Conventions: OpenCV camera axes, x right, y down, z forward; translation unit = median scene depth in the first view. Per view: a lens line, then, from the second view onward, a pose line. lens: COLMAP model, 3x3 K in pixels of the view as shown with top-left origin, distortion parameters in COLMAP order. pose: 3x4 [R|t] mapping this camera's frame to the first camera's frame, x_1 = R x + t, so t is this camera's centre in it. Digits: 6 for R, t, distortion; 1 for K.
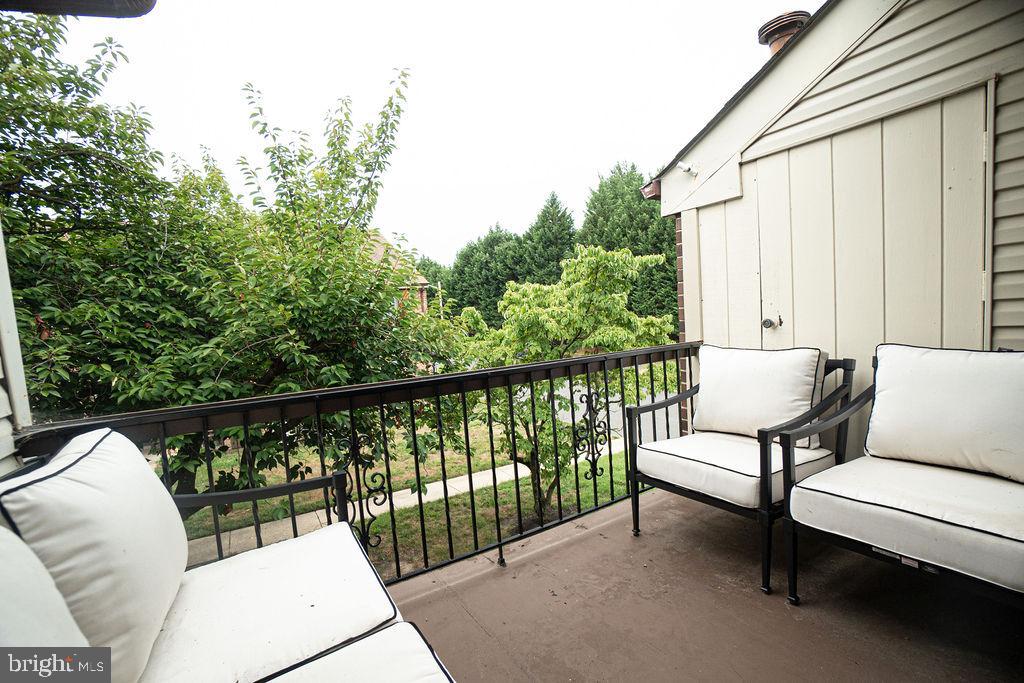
lens RADIAL K [[459.5, 0, 514.7], [0, 459.5, 335.3], [0, 0, 1]] dist [-0.052369, 0.020422]
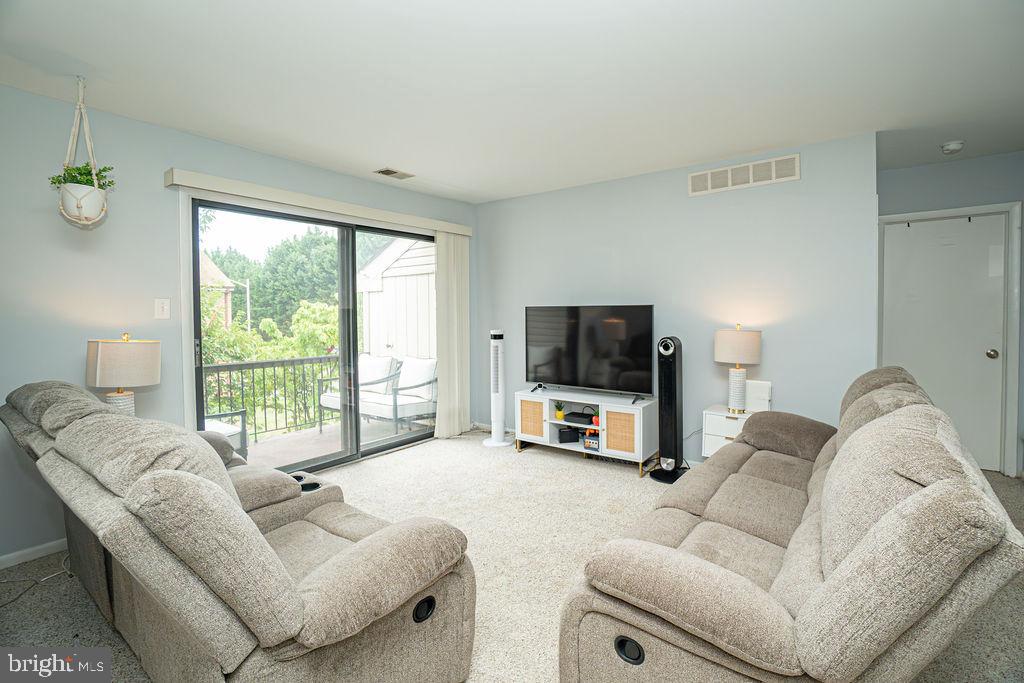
lens RADIAL K [[459.5, 0, 514.7], [0, 459.5, 335.3], [0, 0, 1]] dist [-0.052369, 0.020422]
pose [[0.930539, 0.043111, 0.363646, 0.085400], [-0.038566, 0.999061, -0.019753, -0.017479], [-0.364156, 0.004357, 0.931328, -0.420856]]
